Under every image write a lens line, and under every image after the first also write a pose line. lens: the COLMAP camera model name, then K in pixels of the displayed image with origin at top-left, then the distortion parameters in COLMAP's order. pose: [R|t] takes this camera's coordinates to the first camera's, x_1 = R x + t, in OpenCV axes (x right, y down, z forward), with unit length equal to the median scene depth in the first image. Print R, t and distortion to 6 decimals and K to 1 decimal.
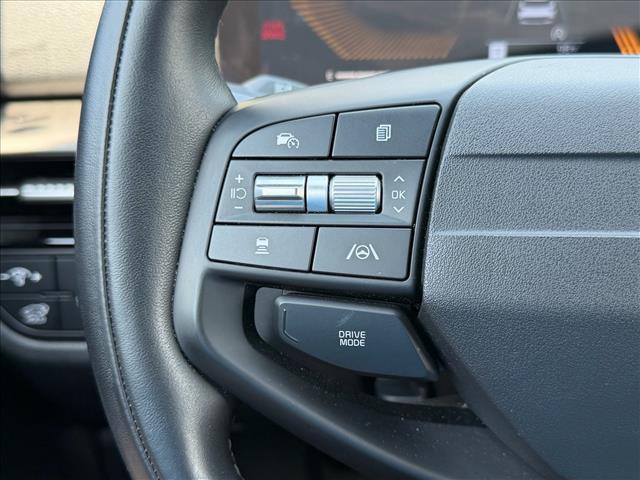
lens RADIAL K [[819.2, 0, 320.0], [0, 819.2, 240.0], [0, 0, 1]] dist [0.030626, -0.010400]
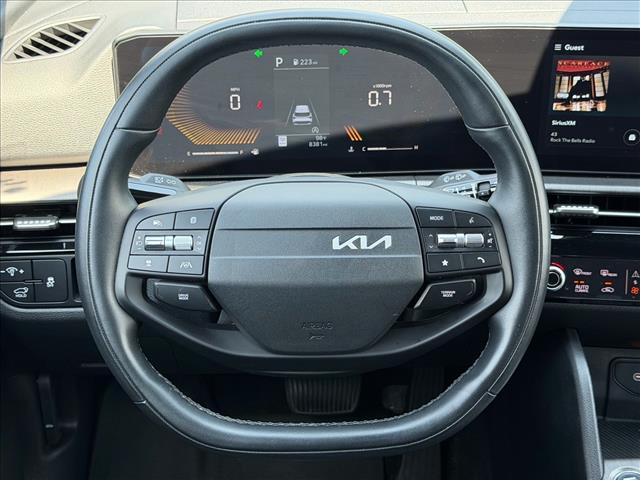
lens RADIAL K [[1123.4, 0, 320.0], [0, 1123.4, 240.0], [0, 0, 1]] dist [0.155735, -0.176637]
pose [[0.997956, -0.021813, 0.060071, 0.264722], [0.018996, 0.998711, 0.047068, -0.227543], [-0.061020, -0.045831, 0.997084, -2.661632]]
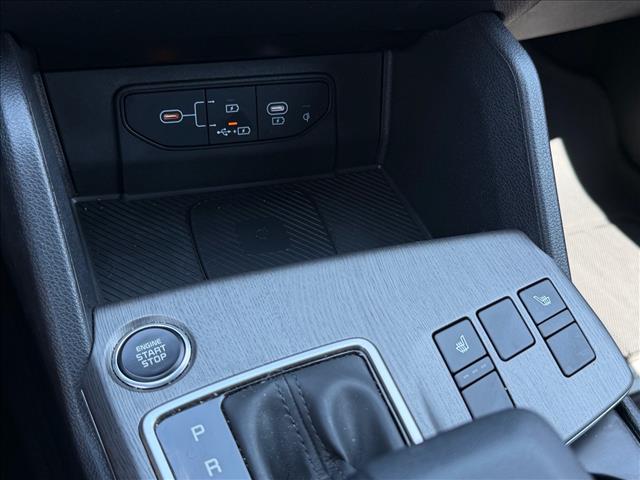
lens RADIAL K [[780.6, 0, 320.0], [0, 780.6, 240.0], [0, 0, 1]] dist [0.067391, -0.030026]
pose [[0.894338, -0.221412, 0.388761, 1.449632], [0.086208, 0.937953, 0.335874, 0.299505], [-0.439007, -0.266871, 0.857935, 0.278789]]
